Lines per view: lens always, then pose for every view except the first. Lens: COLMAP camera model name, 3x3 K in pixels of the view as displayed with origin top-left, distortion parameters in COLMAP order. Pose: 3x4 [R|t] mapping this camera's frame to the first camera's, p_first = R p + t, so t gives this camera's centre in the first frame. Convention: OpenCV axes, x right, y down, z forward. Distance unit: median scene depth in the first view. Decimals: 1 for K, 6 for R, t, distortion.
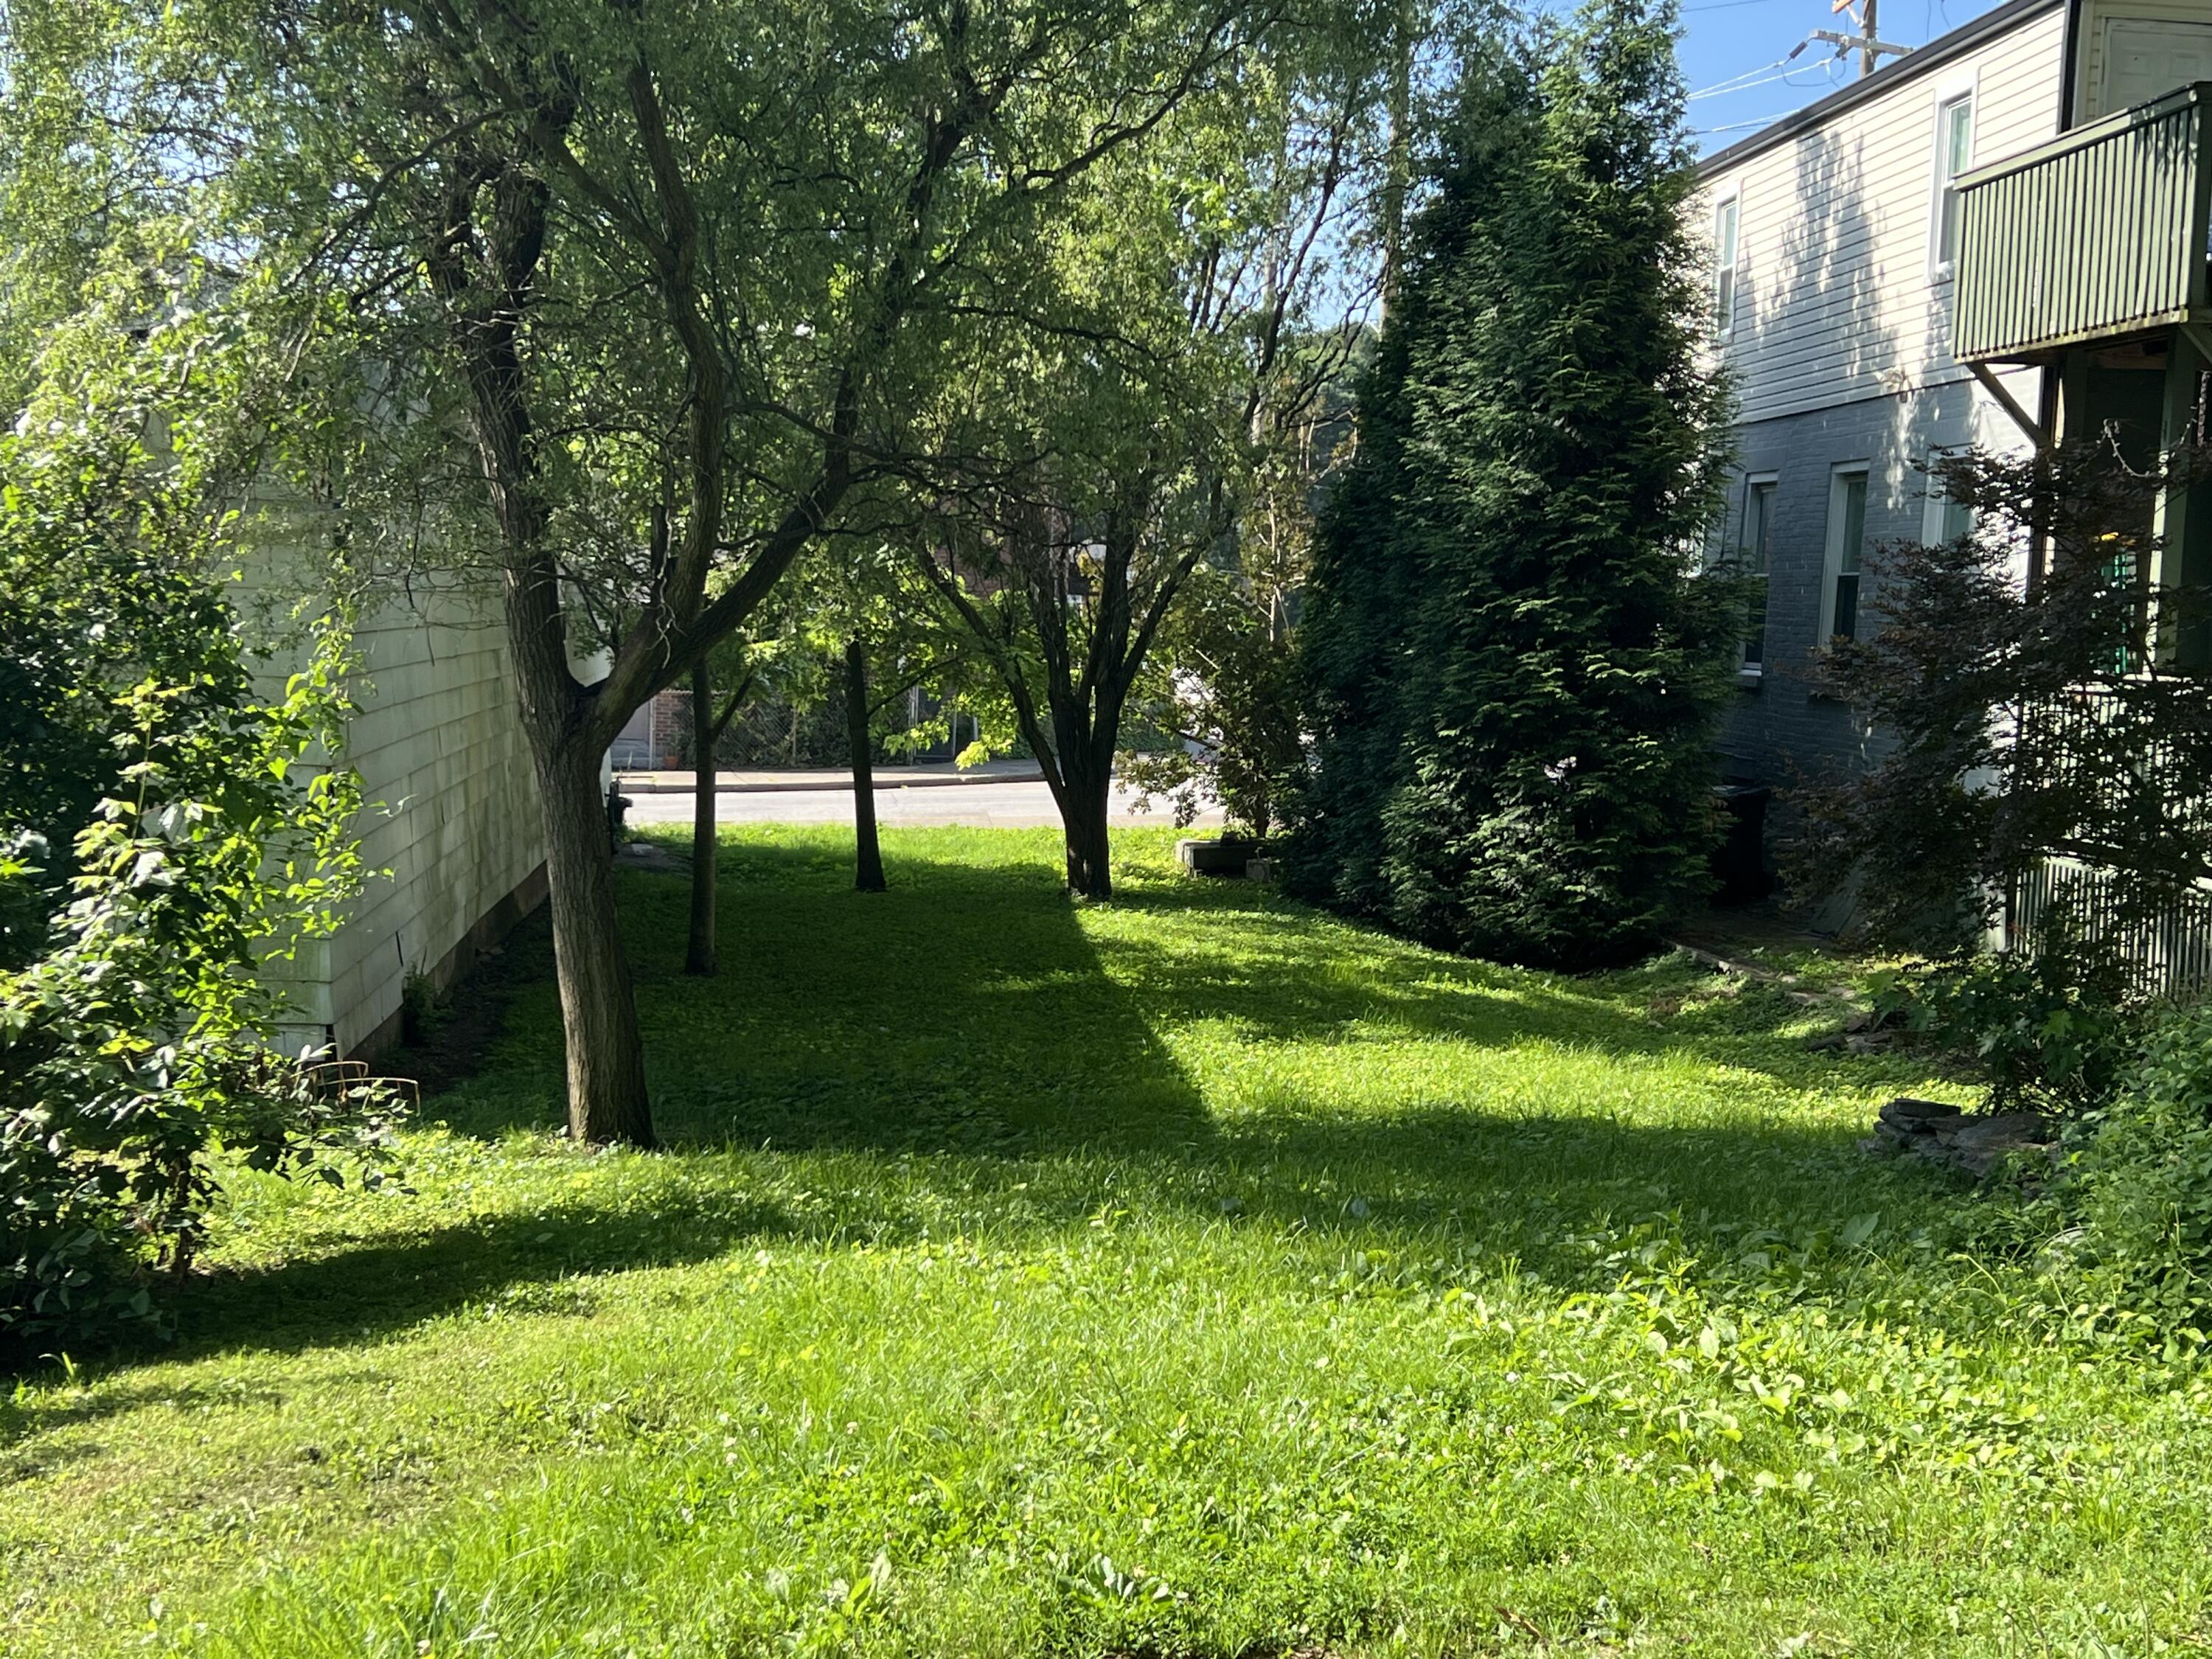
lens RADIAL K [[2748.7, 0, 1106.0], [0, 2748.7, 829.5], [0, 0, 1]] dist [0.107319, -0.138501]
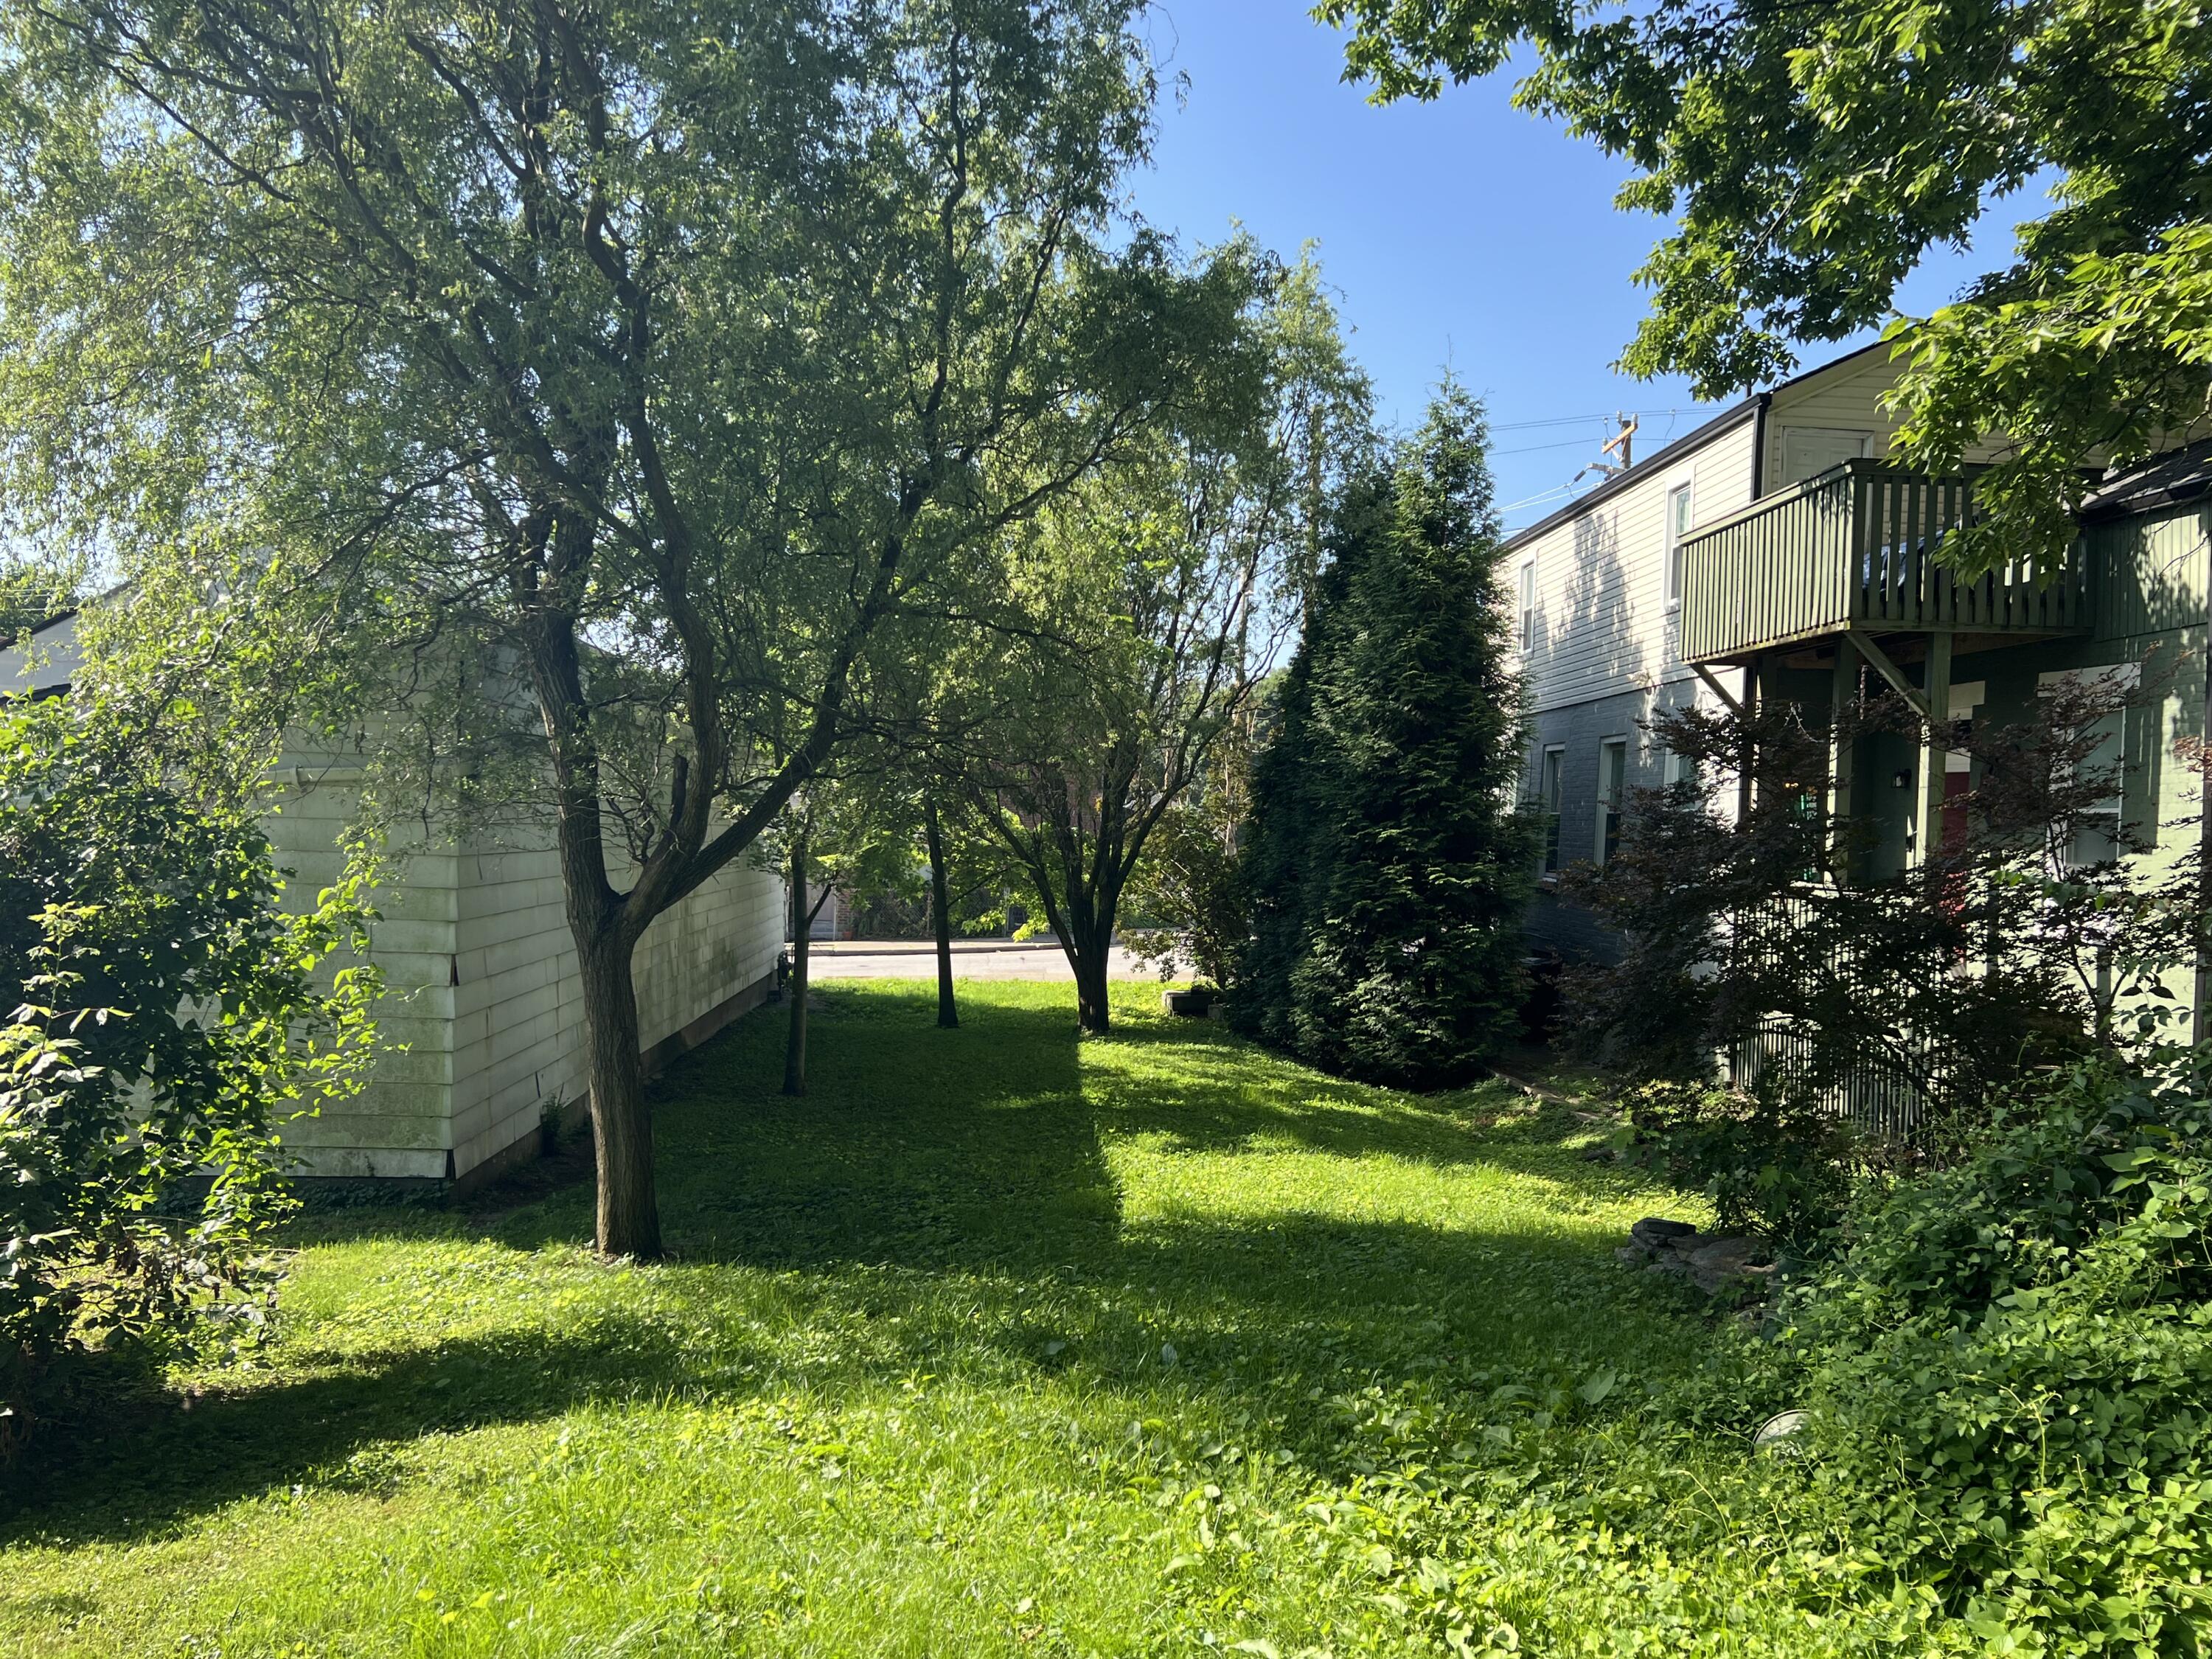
lens RADIAL K [[1723.7, 0, 1106.0], [0, 1723.7, 829.5], [0, 0, 1]] dist [0.135417, -0.202779]
pose [[0.999540, 0.000724, -0.030331, 0.034043], [-0.003244, 0.996535, -0.083112, -0.007772], [0.030166, 0.083172, 0.996079, 0.097216]]
